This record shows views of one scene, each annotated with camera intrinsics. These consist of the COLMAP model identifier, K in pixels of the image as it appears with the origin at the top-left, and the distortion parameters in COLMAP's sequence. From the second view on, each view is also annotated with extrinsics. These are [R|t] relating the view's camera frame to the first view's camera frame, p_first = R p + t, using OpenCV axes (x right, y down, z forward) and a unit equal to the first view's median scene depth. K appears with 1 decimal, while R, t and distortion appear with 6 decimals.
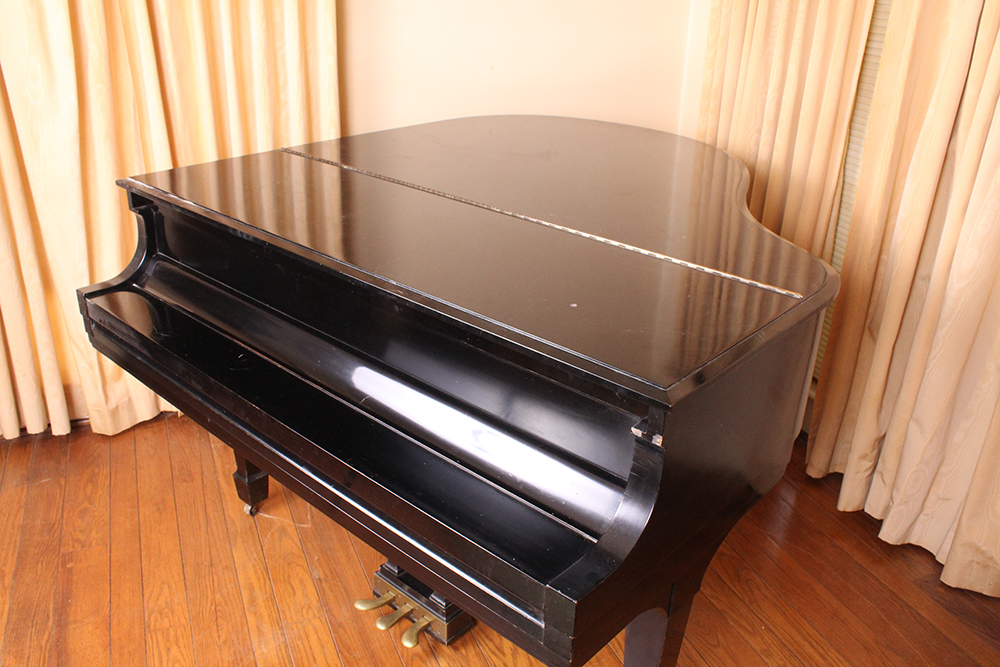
lens RADIAL K [[836.6, 0, 496.4], [0, 836.6, 337.0], [0, 0, 1]] dist [-0.122038, 0.063544]
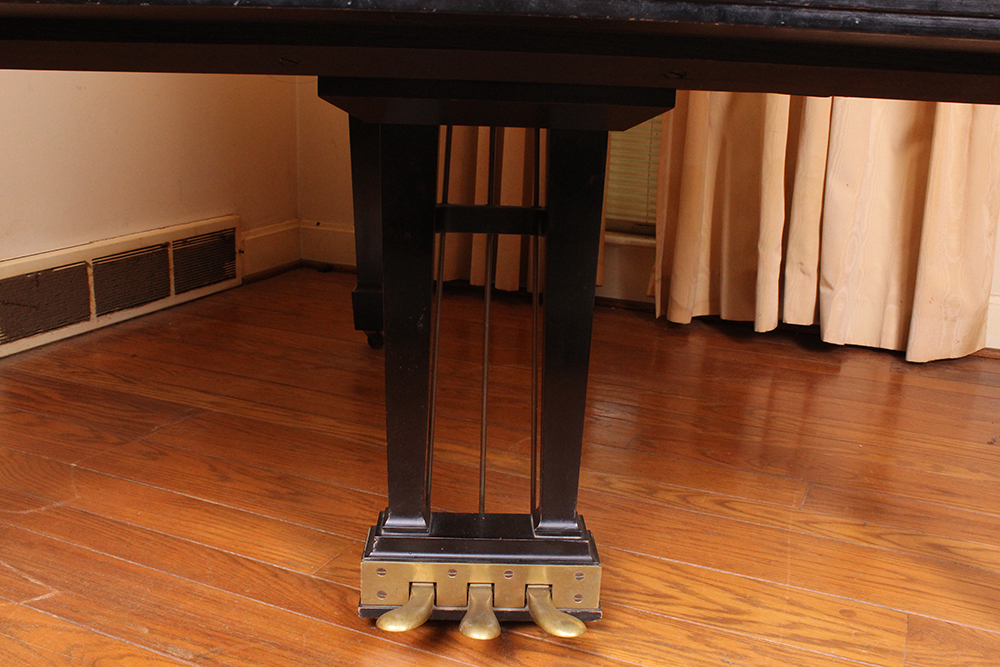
lens RADIAL K [[985.4, 0, 494.5], [0, 985.4, 334.9], [0, 0, 1]] dist [-0.079332, 0.000000]
pose [[0.731657, -0.182832, 0.656696, -0.418812], [0.271028, 0.961966, -0.034143, 0.211026], [-0.625477, 0.202964, 0.753382, 0.556643]]
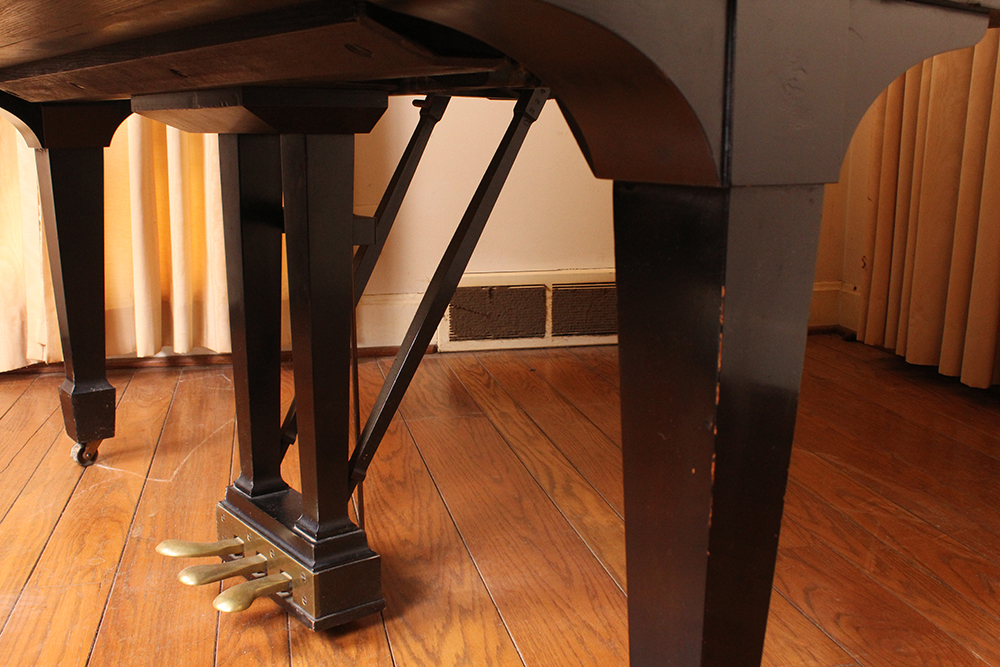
lens RADIAL K [[1027.1, 0, 508.4], [0, 1027.1, 335.8], [0, 0, 1]] dist [-0.072073, 0.000000]
pose [[0.986319, 0.016828, -0.163989, 0.128680], [-0.053485, 0.973629, -0.221780, 0.319052], [0.155932, 0.227517, 0.961208, 0.415695]]
